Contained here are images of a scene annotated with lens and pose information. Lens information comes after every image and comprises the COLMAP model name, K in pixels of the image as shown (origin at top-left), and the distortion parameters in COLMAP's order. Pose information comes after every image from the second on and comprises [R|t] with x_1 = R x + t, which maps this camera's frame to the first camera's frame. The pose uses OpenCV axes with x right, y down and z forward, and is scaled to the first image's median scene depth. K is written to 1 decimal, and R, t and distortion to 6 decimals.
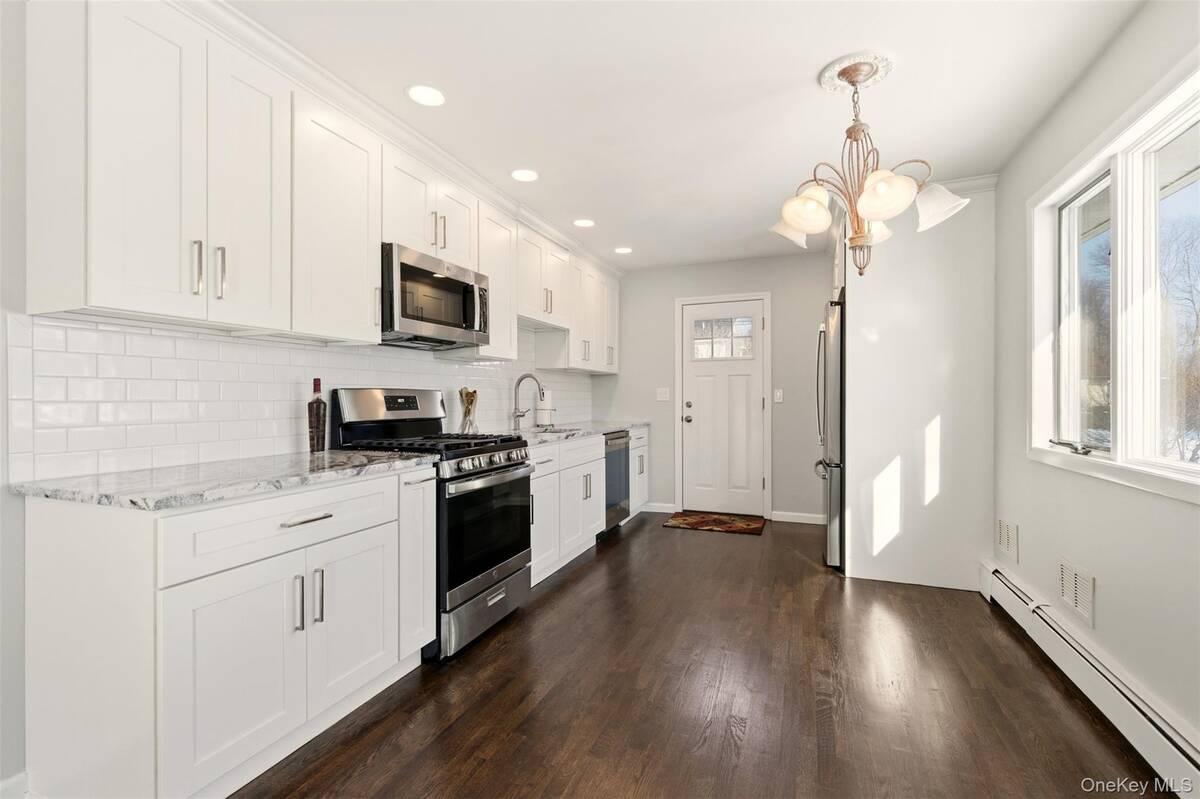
lens RADIAL K [[536.2, 0, 595.5], [0, 536.2, 406.1], [0, 0, 1]] dist [0.002190, -0.000426]
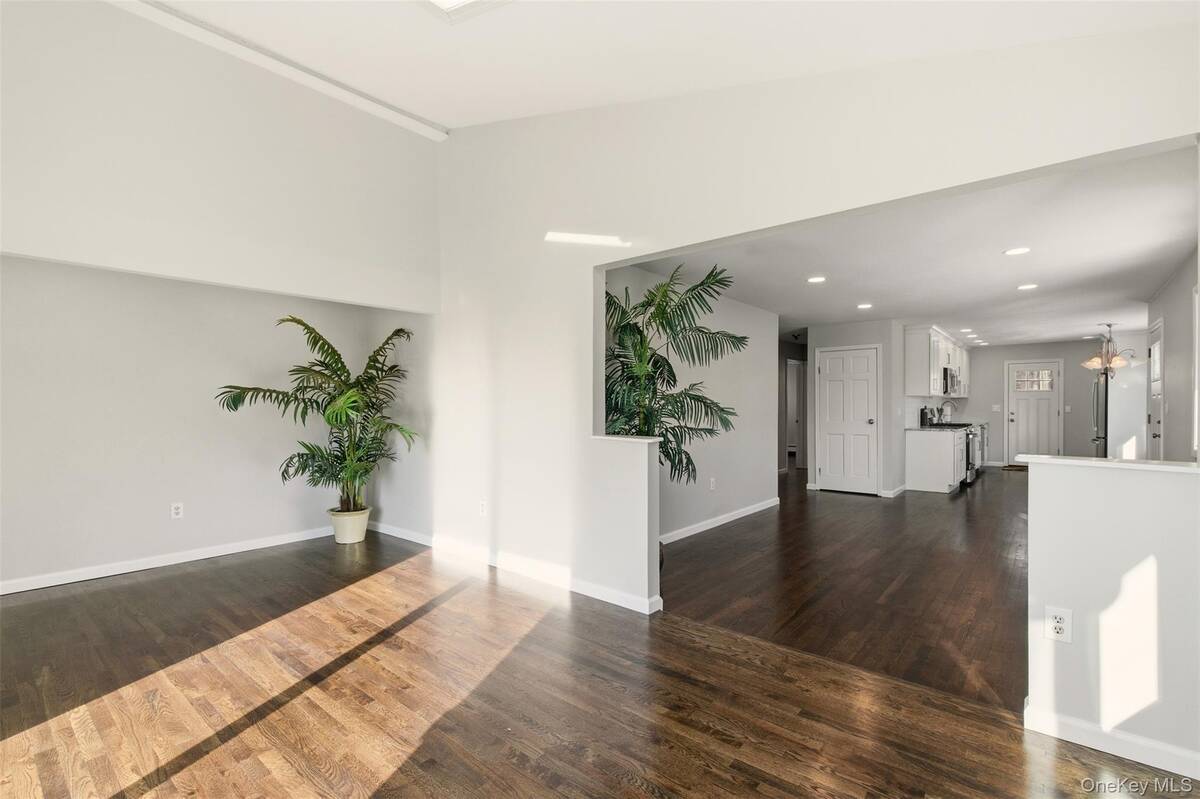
lens RADIAL K [[536.2, 0, 595.5], [0, 536.2, 406.1], [0, 0, 1]] dist [0.002190, -0.000426]
pose [[0.943508, 0.010089, -0.331197, -0.996064], [-0.011800, 0.999925, -0.003154, -0.008204], [0.331140, 0.006884, 0.943556, -2.236522]]
